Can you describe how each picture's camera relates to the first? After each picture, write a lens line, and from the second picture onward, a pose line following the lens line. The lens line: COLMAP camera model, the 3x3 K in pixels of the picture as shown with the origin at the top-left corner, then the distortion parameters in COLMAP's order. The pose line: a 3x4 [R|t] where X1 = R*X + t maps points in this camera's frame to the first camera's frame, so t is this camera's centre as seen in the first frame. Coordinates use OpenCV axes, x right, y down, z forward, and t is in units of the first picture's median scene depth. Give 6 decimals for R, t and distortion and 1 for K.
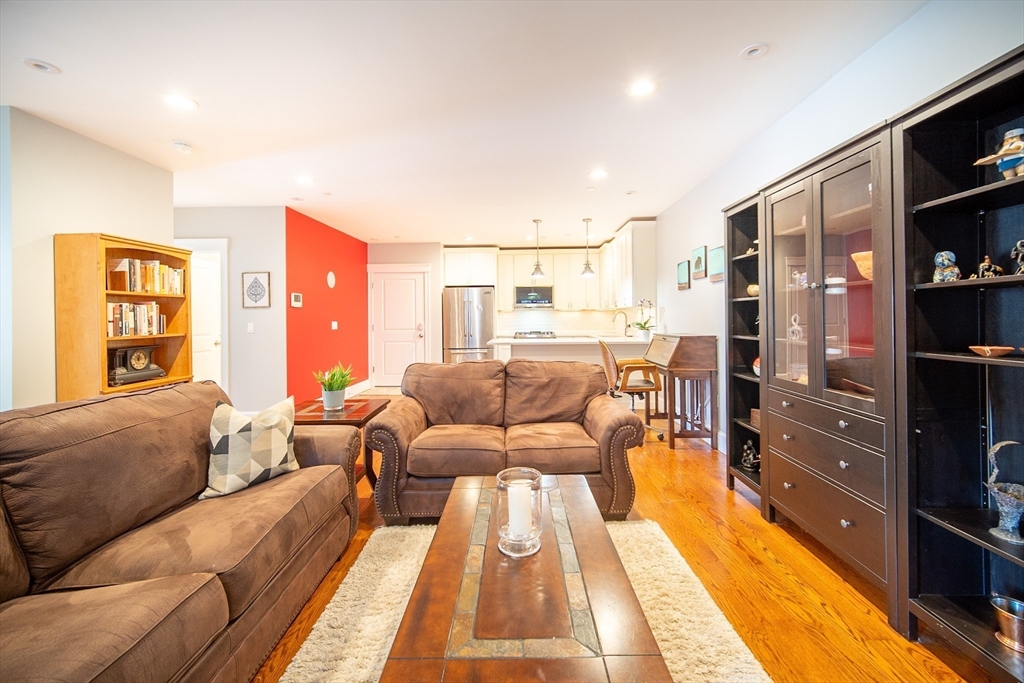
lens RADIAL K [[414.0, 0, 516.1], [0, 414.0, 315.2], [0, 0, 1]] dist [-0.002465, -0.000030]
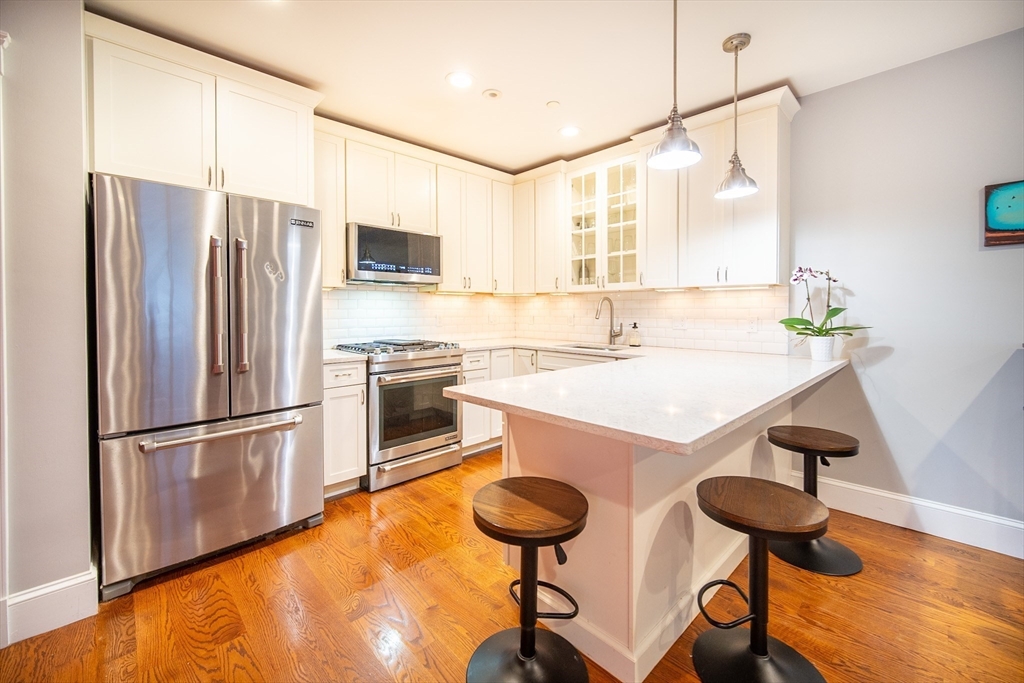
lens RADIAL K [[414.0, 0, 516.1], [0, 414.0, 315.2], [0, 0, 1]] dist [-0.002465, -0.000030]
pose [[0.707659, -0.000912, 0.706554, -0.176633], [-0.008974, 0.999907, 0.010279, 0.008932], [-0.706497, -0.013614, 0.707585, 0.684577]]
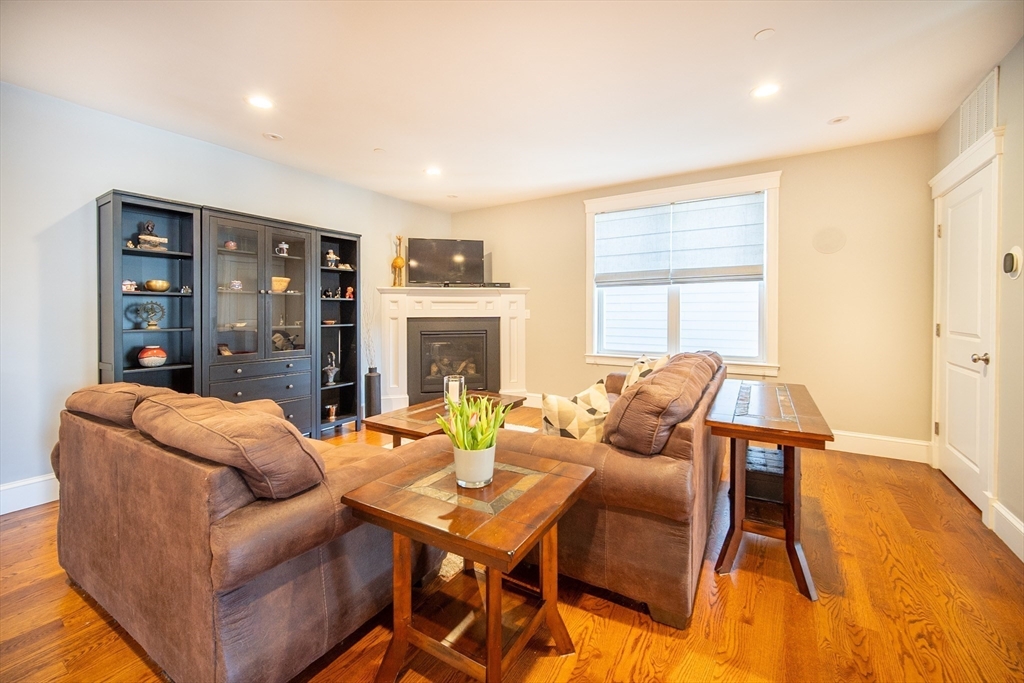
lens RADIAL K [[414.0, 0, 516.1], [0, 414.0, 315.2], [0, 0, 1]] dist [-0.002465, -0.000030]
pose [[-0.865334, 0.012254, 0.501045, -0.279297], [0.010375, 0.999925, -0.006537, 0.012611], [-0.501087, -0.000458, -0.865397, 0.545984]]
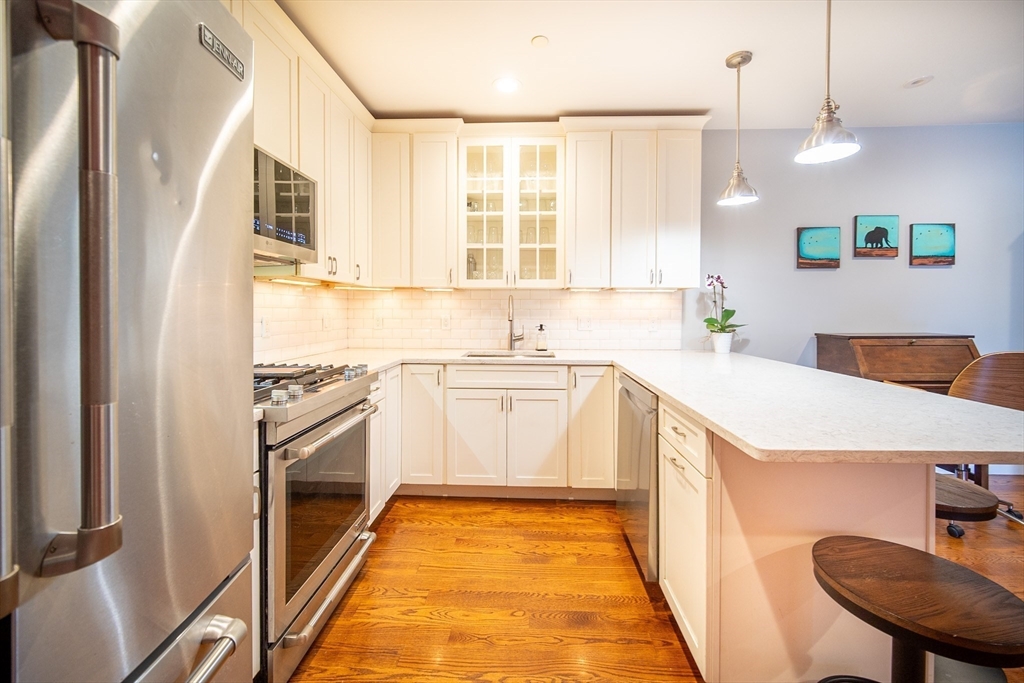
lens RADIAL K [[414.0, 0, 516.1], [0, 414.0, 315.2], [0, 0, 1]] dist [-0.002465, -0.000030]
pose [[0.020976, -0.001796, 0.999778, -0.174571], [-0.007927, 0.999967, 0.001963, 0.010887], [-0.999749, -0.007966, 0.020961, 0.938594]]
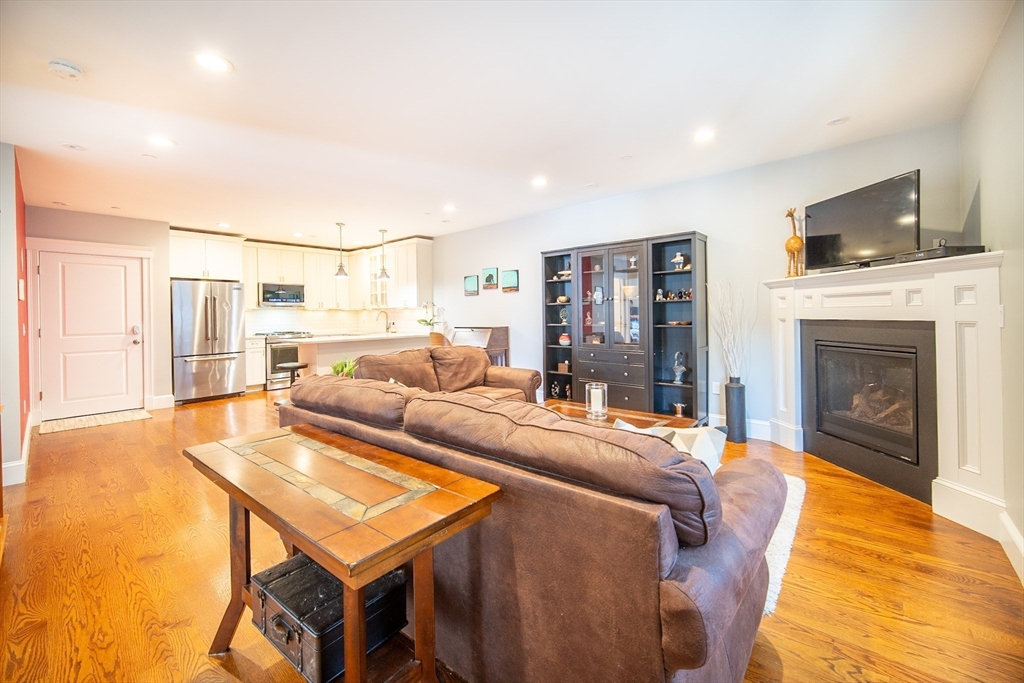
lens RADIAL K [[414.0, 0, 516.1], [0, 414.0, 315.2], [0, 0, 1]] dist [-0.002465, -0.000030]
pose [[0.640453, -0.001967, 0.767995, -0.370100], [0.003965, 0.999992, -0.000746, 0.004631], [-0.767987, 0.003522, 0.640455, -0.012405]]
